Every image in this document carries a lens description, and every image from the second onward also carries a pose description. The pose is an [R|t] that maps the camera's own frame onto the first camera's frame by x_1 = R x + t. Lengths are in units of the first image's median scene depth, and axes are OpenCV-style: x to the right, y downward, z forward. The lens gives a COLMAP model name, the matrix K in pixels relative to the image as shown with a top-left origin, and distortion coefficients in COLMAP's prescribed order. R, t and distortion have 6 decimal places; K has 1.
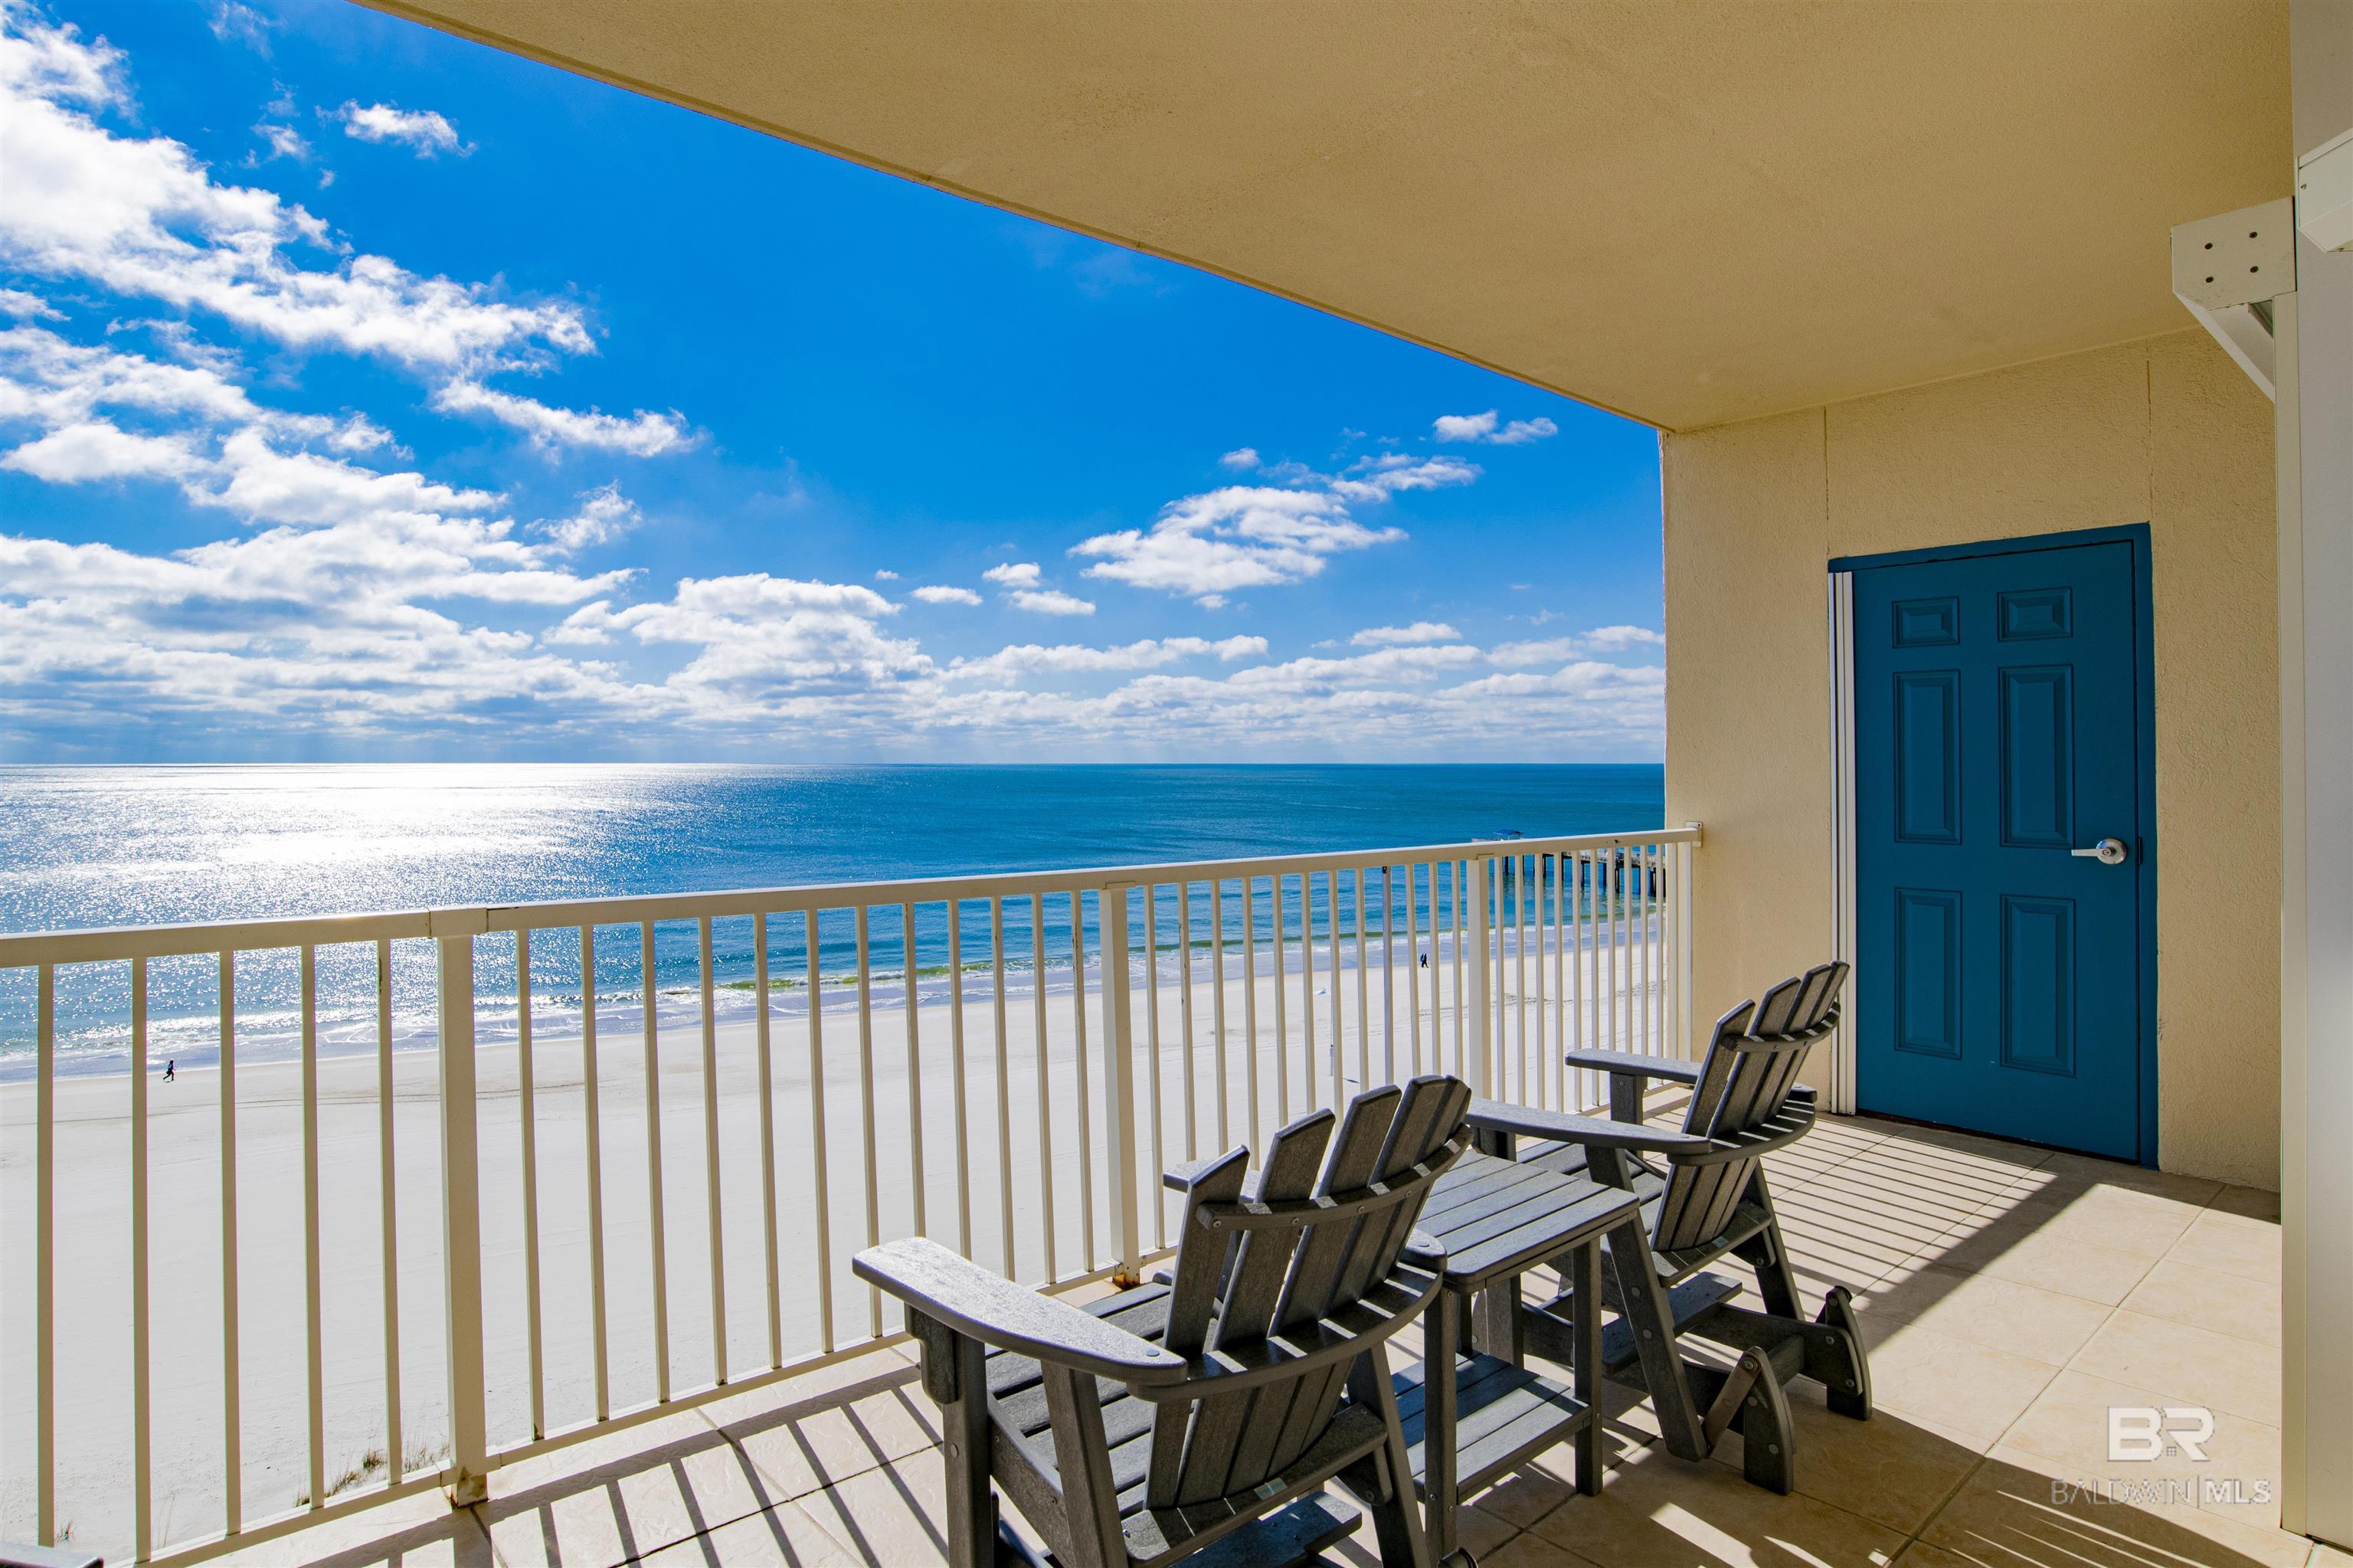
lens RADIAL K [[1214.0, 0, 1208.4], [0, 1214.0, 770.8], [0, 0, 1]] dist [-0.065833, 0.029821]
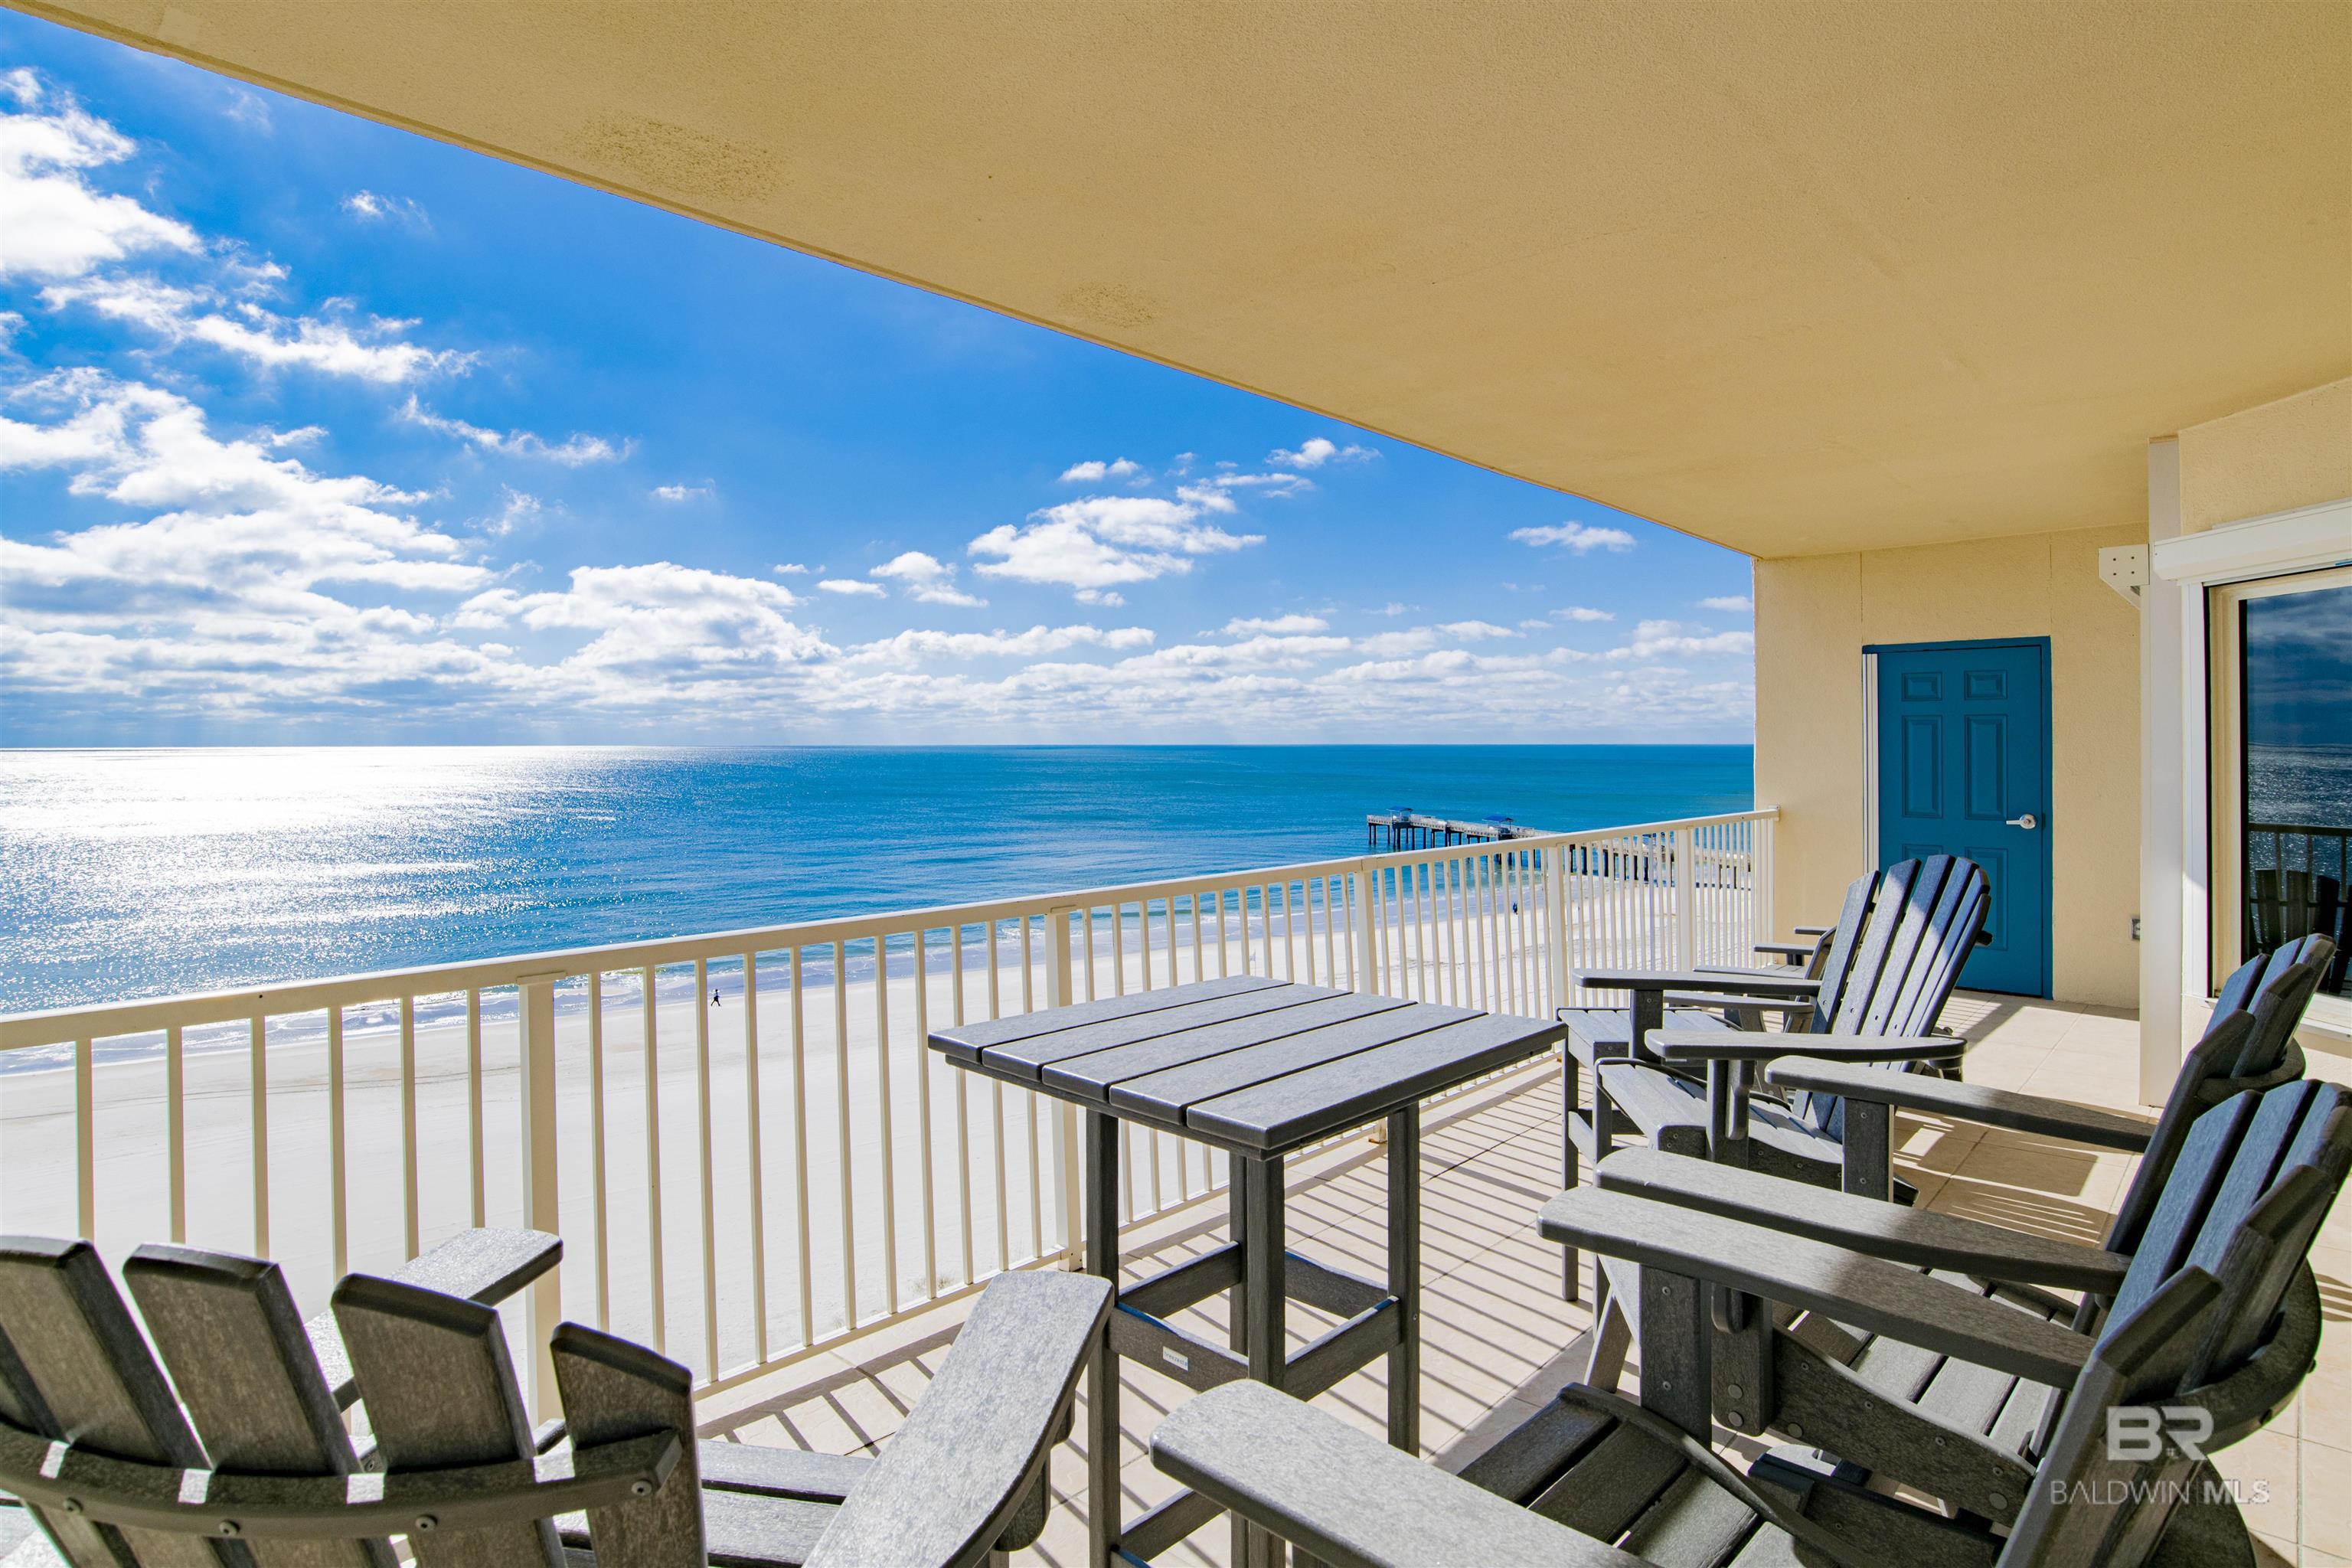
lens RADIAL K [[1244.1, 0, 1170.8], [0, 1244.1, 739.0], [0, 0, 1]] dist [-0.052683, 0.000586]
pose [[0.990087, -0.002726, 0.140432, -0.100128], [0.003275, 0.999988, -0.003674, -0.006915], [-0.140420, 0.004098, 0.990083, -0.080832]]
